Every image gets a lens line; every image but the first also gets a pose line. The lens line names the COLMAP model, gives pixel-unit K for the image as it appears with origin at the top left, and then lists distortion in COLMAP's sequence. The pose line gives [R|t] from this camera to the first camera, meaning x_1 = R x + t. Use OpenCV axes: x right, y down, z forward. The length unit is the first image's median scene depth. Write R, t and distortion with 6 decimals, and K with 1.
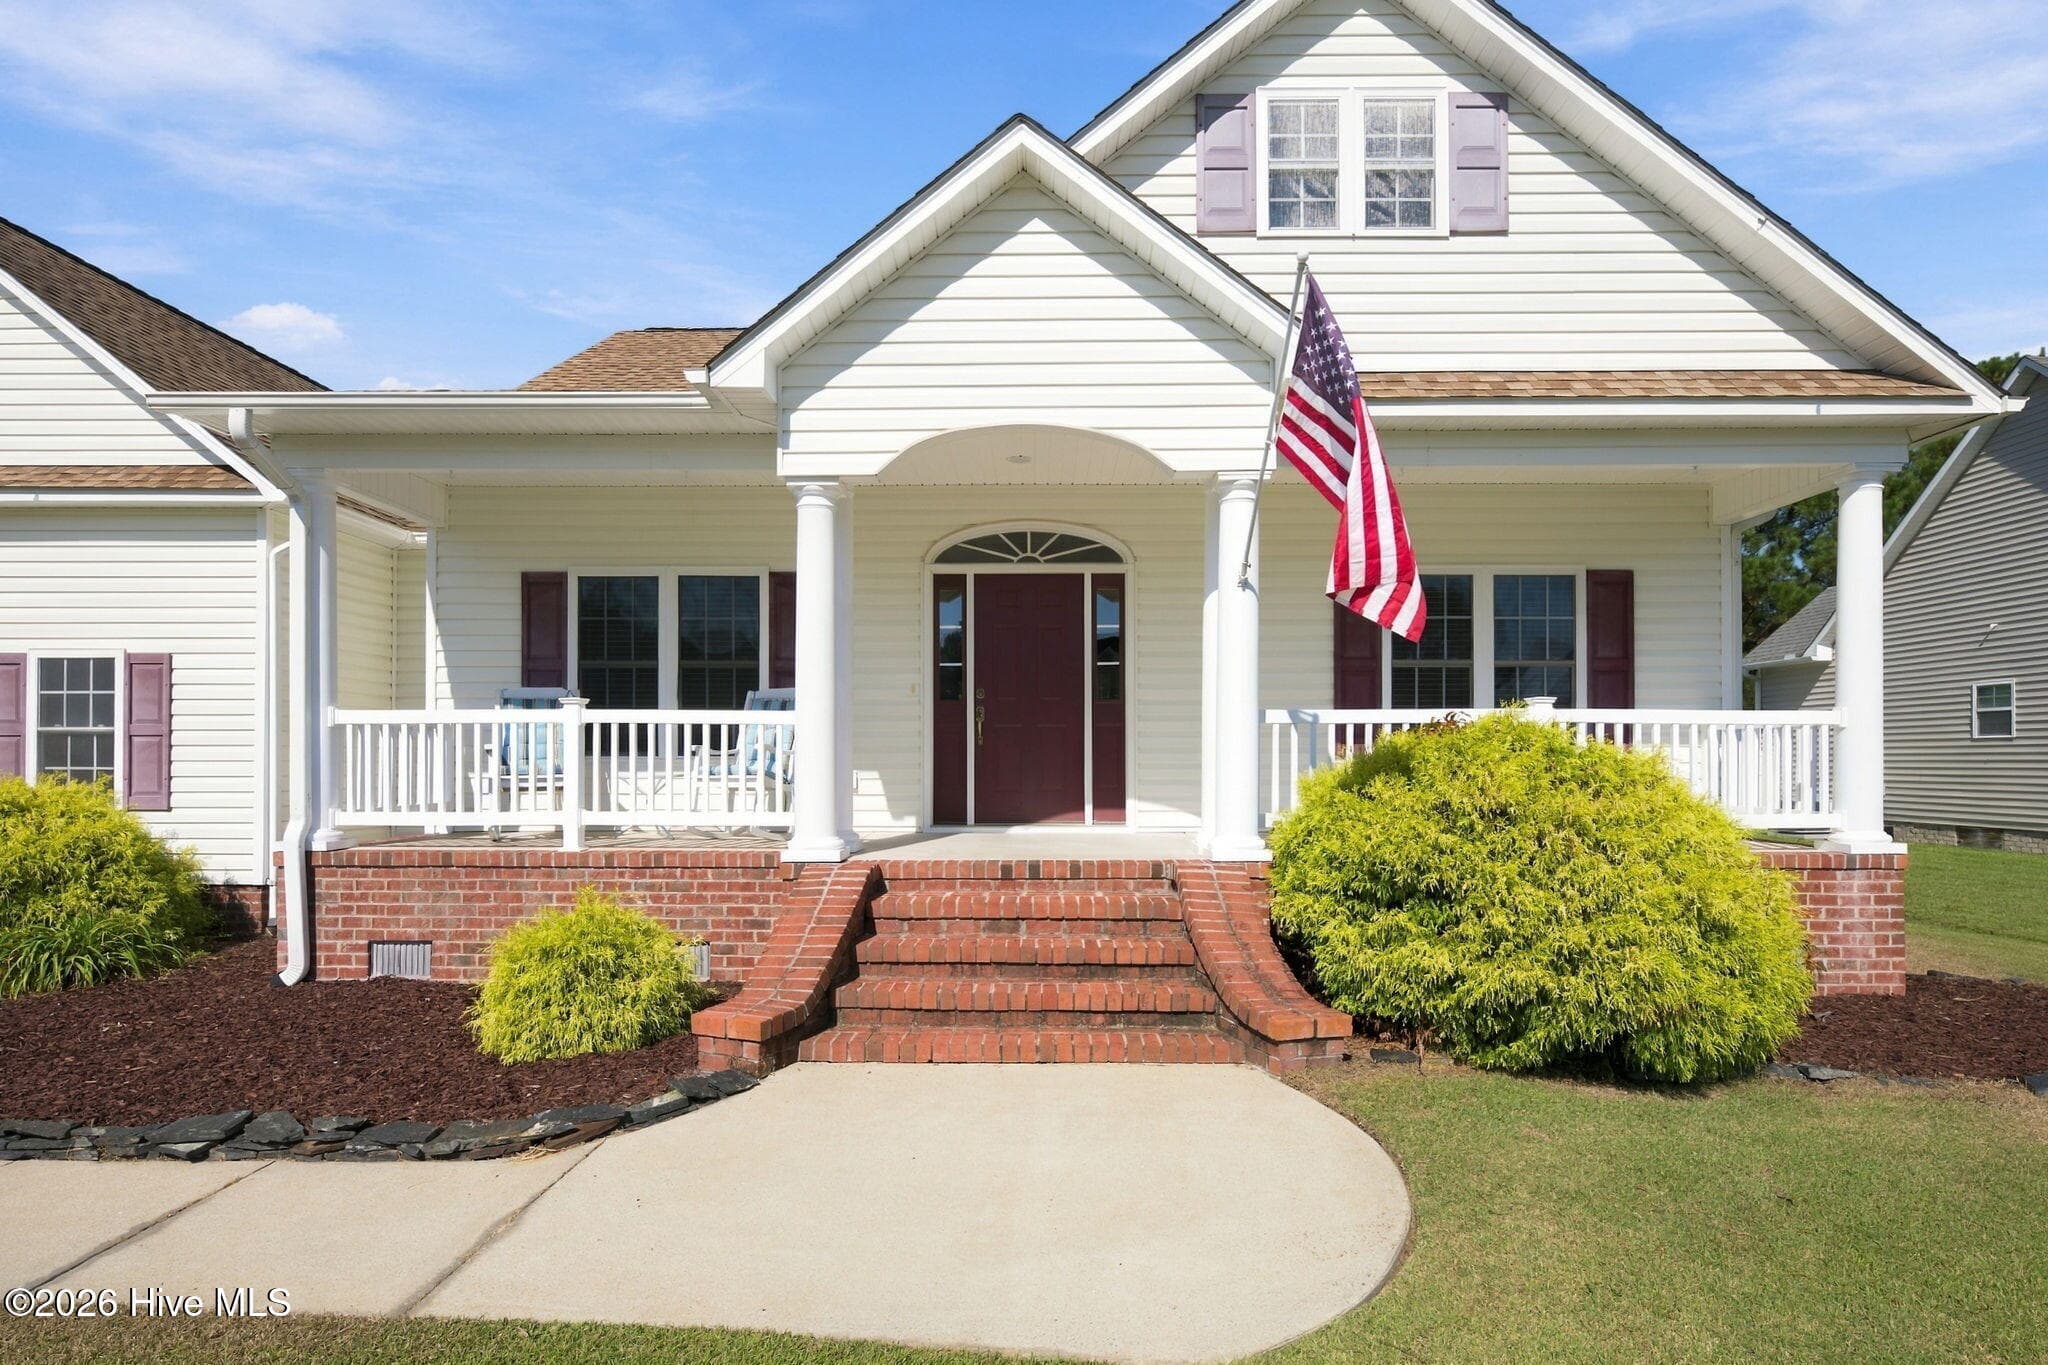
lens RADIAL K [[1092.3, 0, 1024.3], [0, 1092.3, 753.3], [0, 0, 1]] dist [-0.001187, 0.000221]
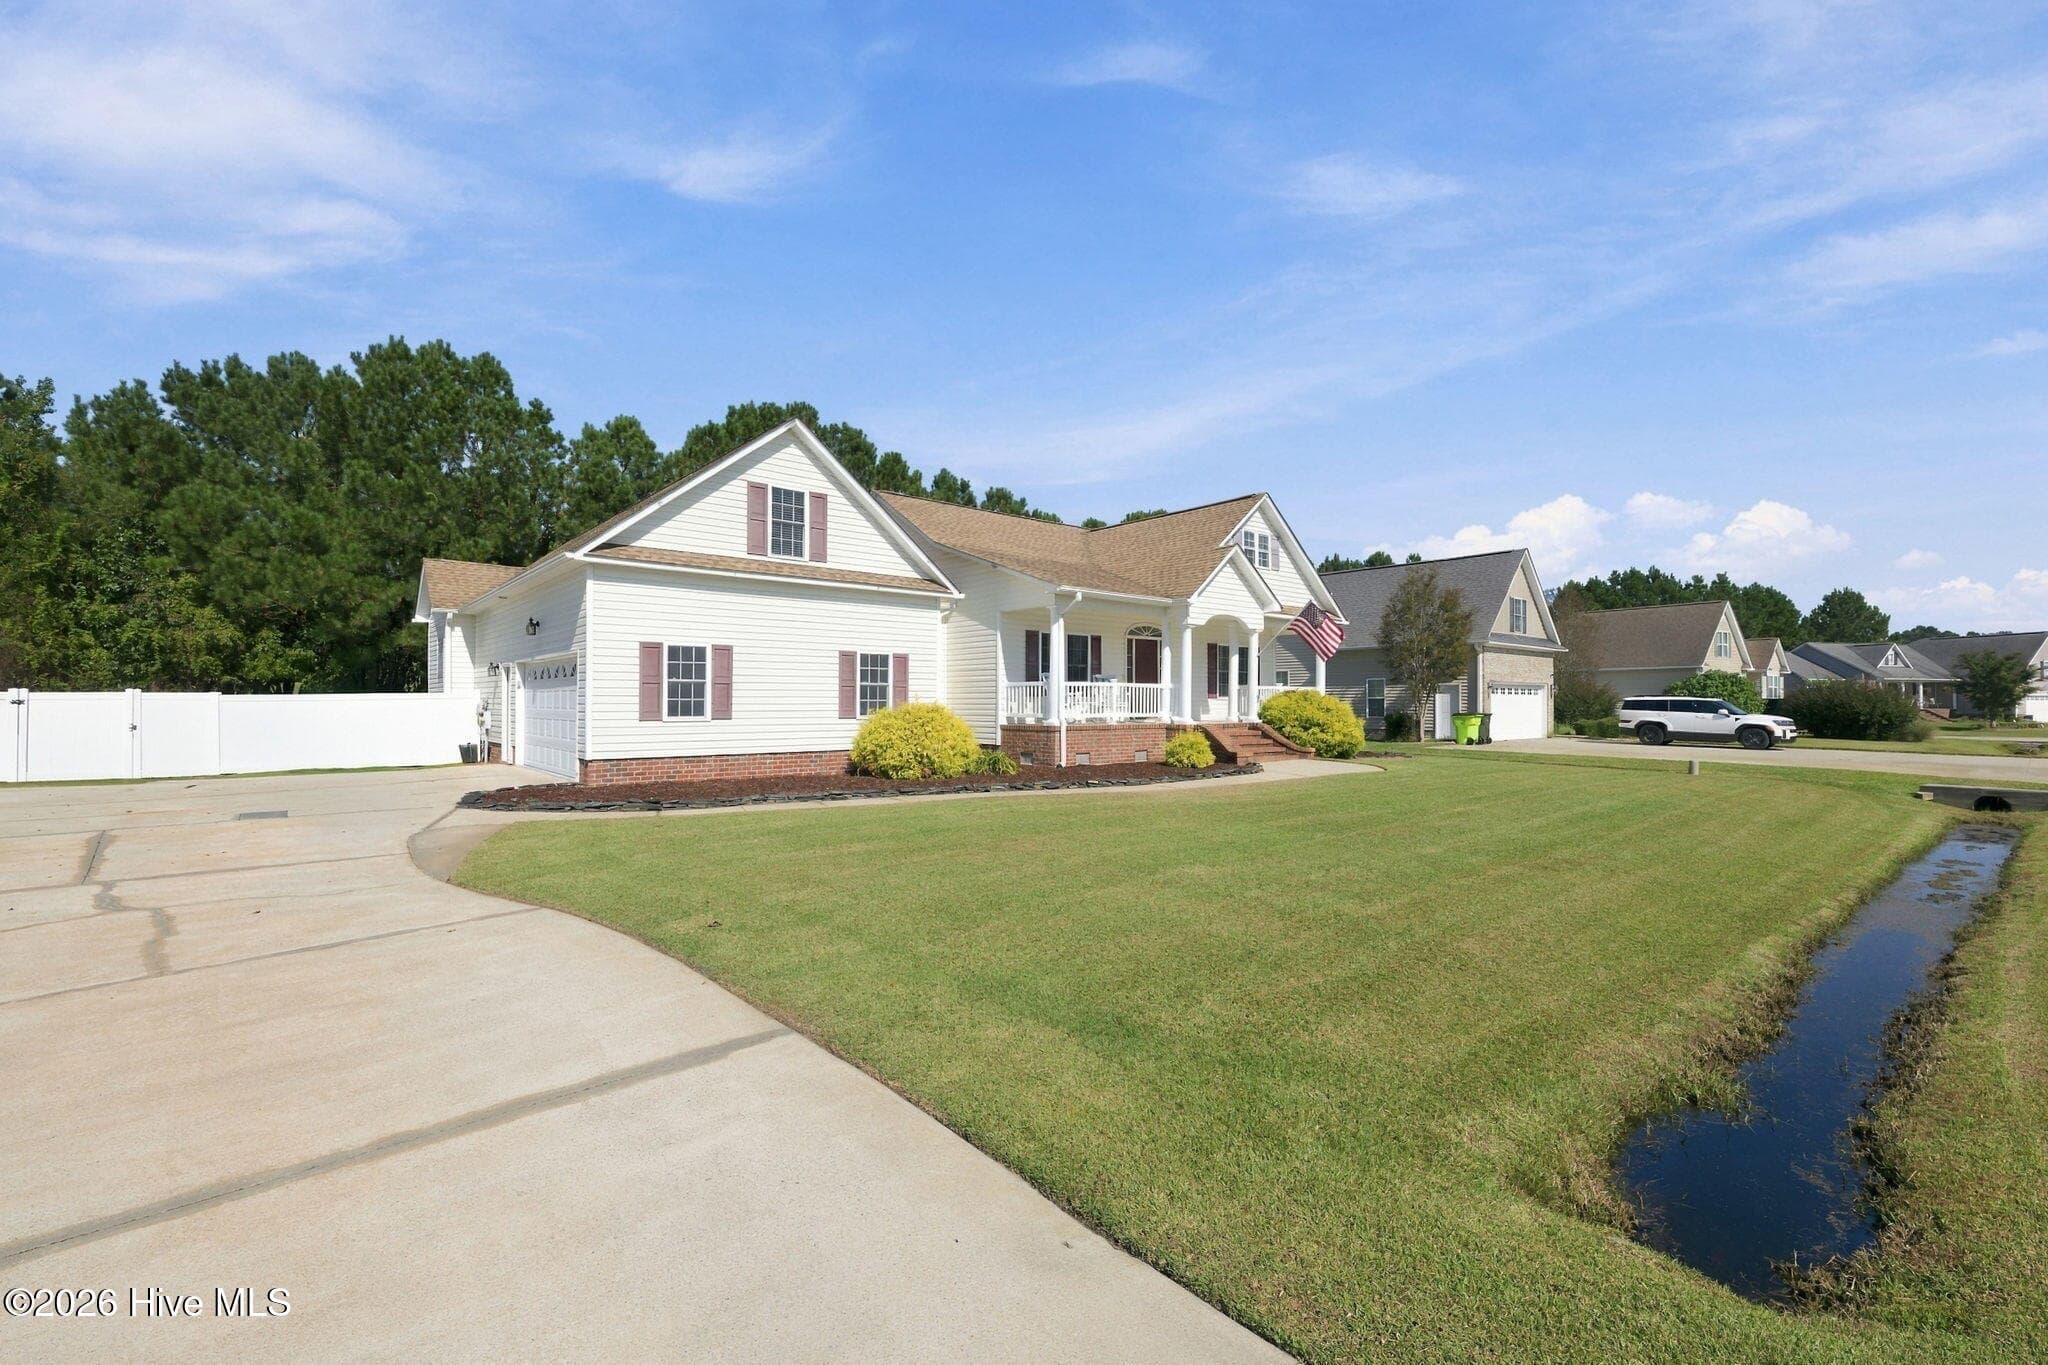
lens RADIAL K [[878.7, 0, 1030.7], [0, 878.7, 697.4], [0, 0, 1]] dist [0.001057, 0.000243]
pose [[0.751534, 0.005233, 0.659674, -2.404833], [-0.003785, 0.999986, -0.003621, 0.016107], [-0.659684, 0.000225, 0.751543, -0.858609]]
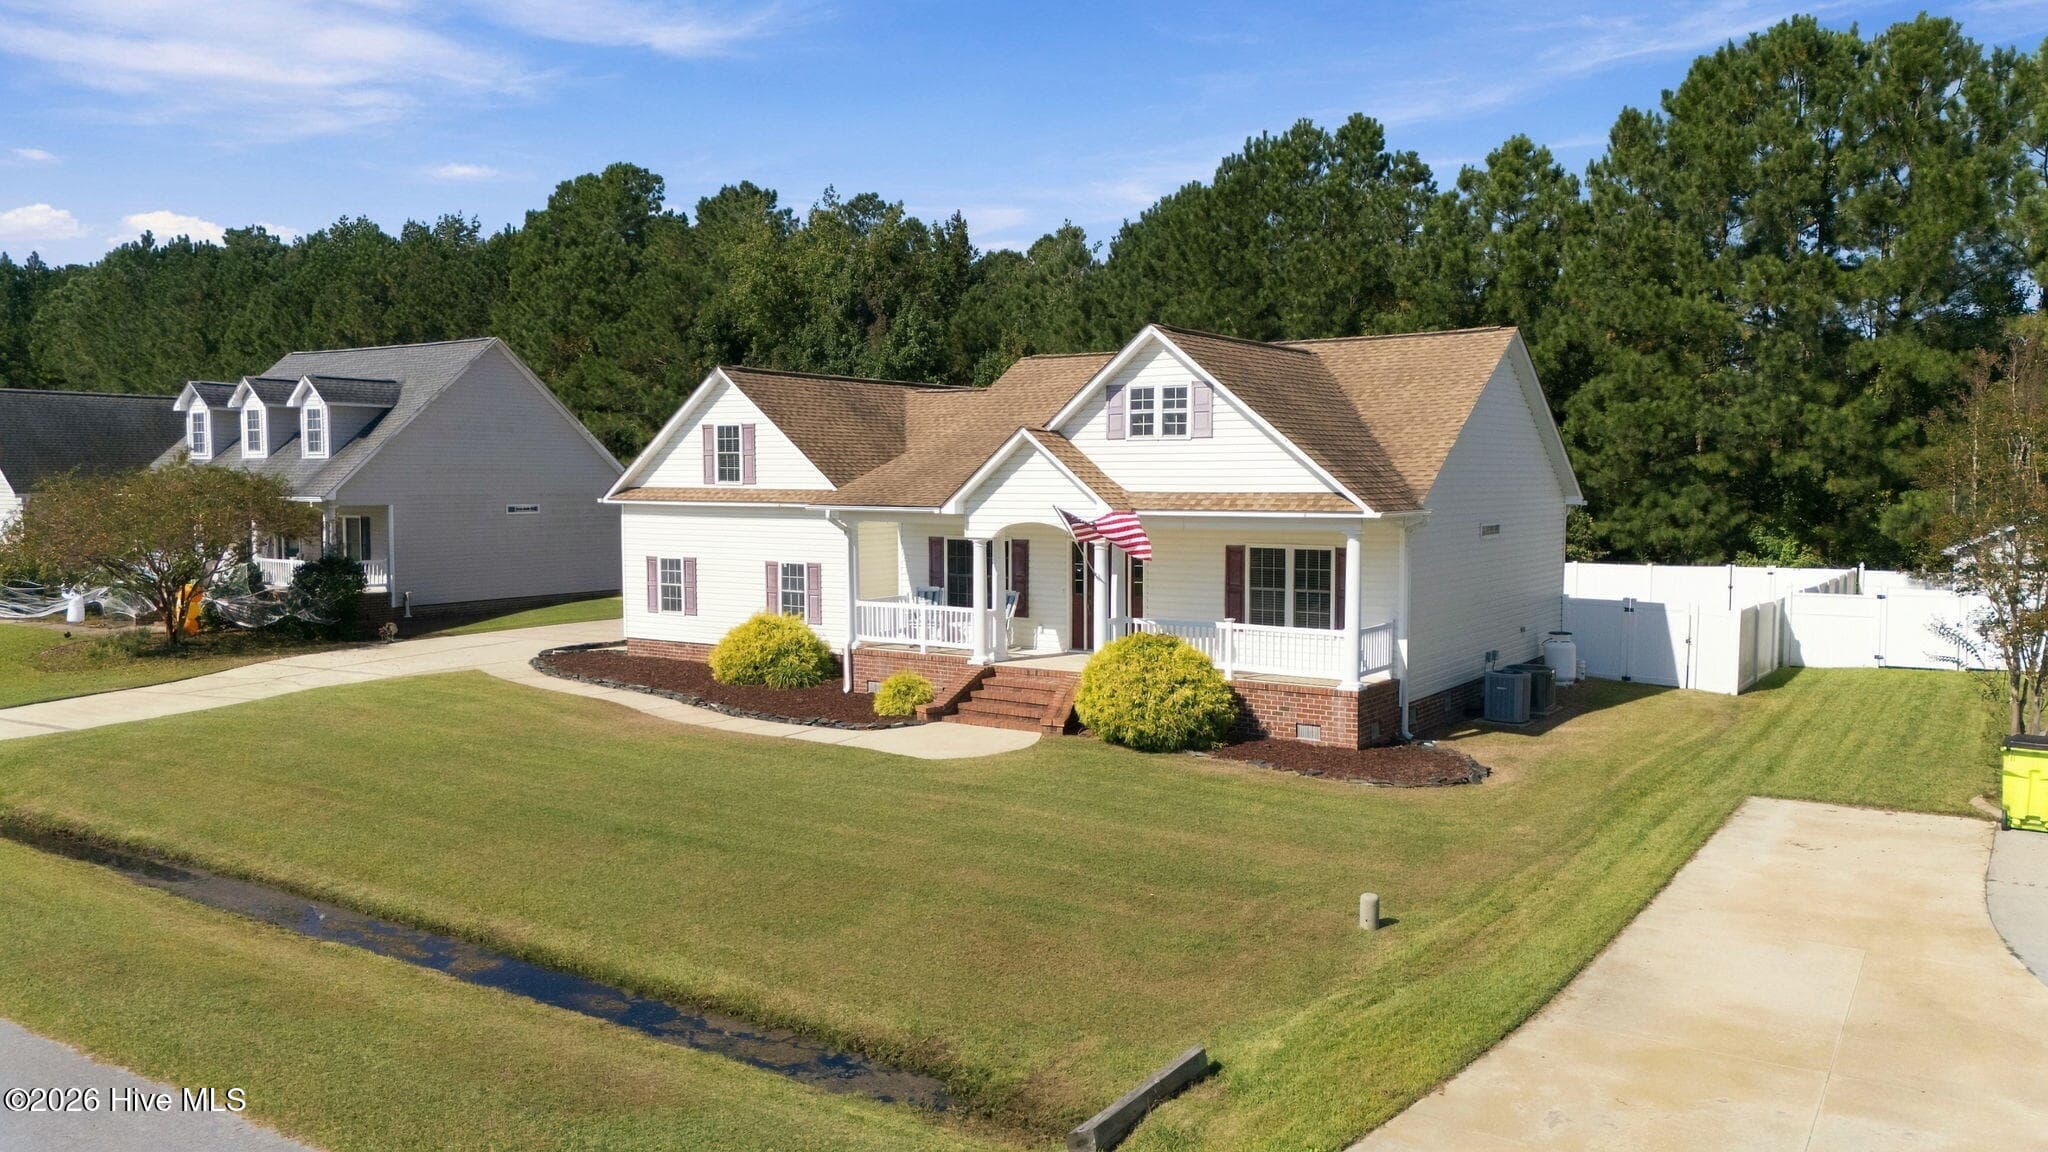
lens RADIAL K [[1501.2, 0, 1033.4], [0, 1501.2, 577.0], [0, 0, 1]] dist [0.119520, -0.155815]
pose [[0.841433, 0.036547, -0.539125, 1.964522], [0.004288, 0.997227, 0.074295, -0.408184], [0.540345, -0.064826, 0.838943, -2.156519]]
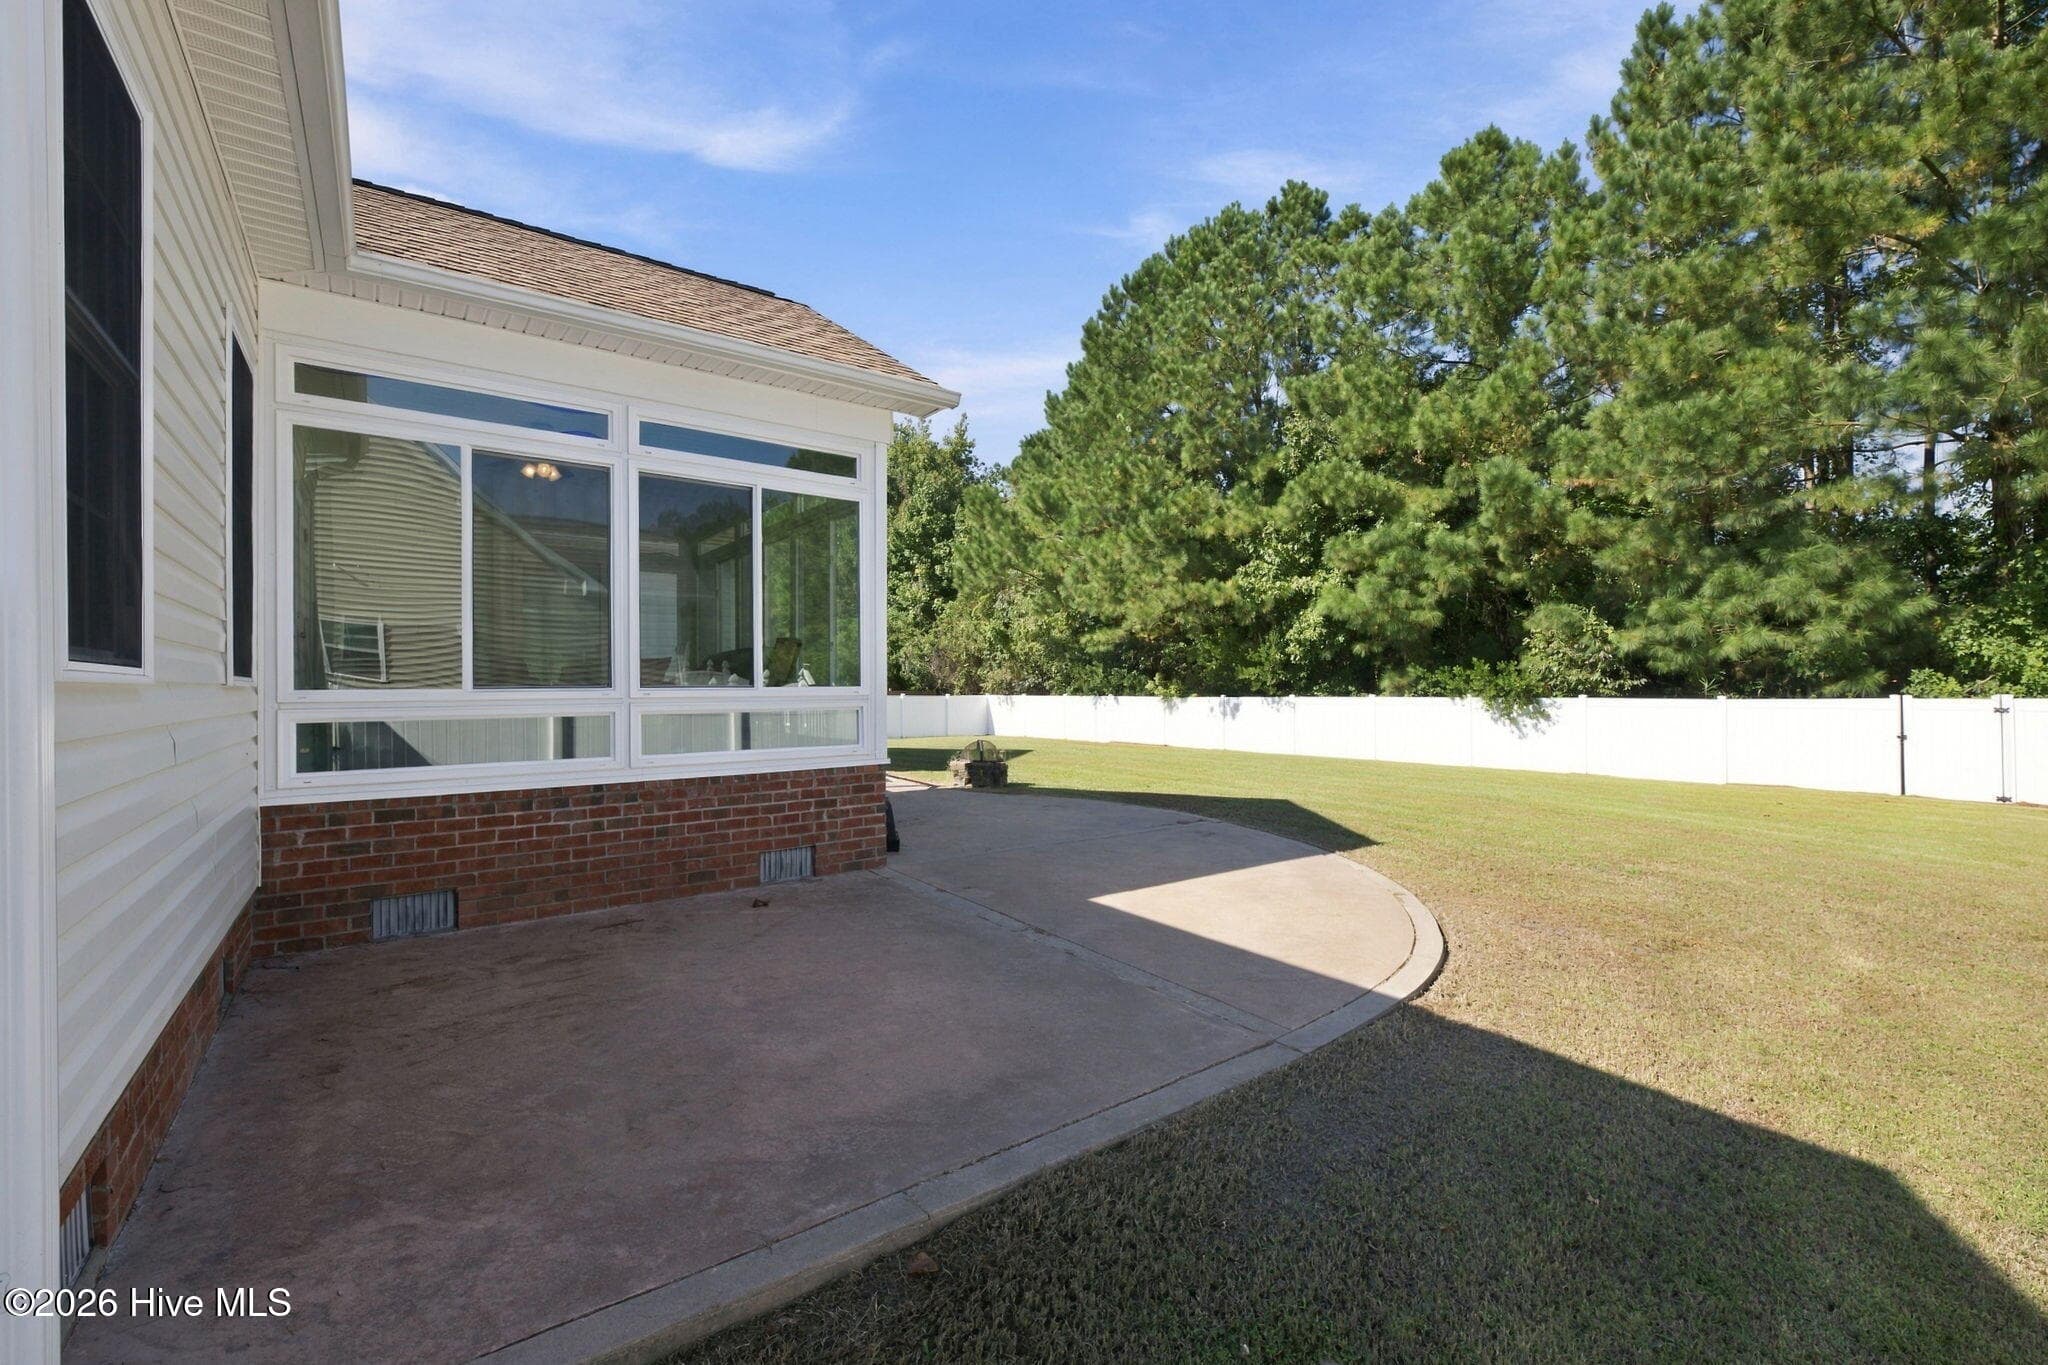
lens RADIAL K [[861.6, 0, 1024.0], [0, 861.6, 682.5], [0, 0, 1]] dist [-0.000286, 0.000090]
pose [[0.638045, -0.010935, -0.769921, 1.109084], [0.014029, 0.999898, -0.002576, 0.025845], [0.769871, -0.009158, 0.638134, 2.563295]]
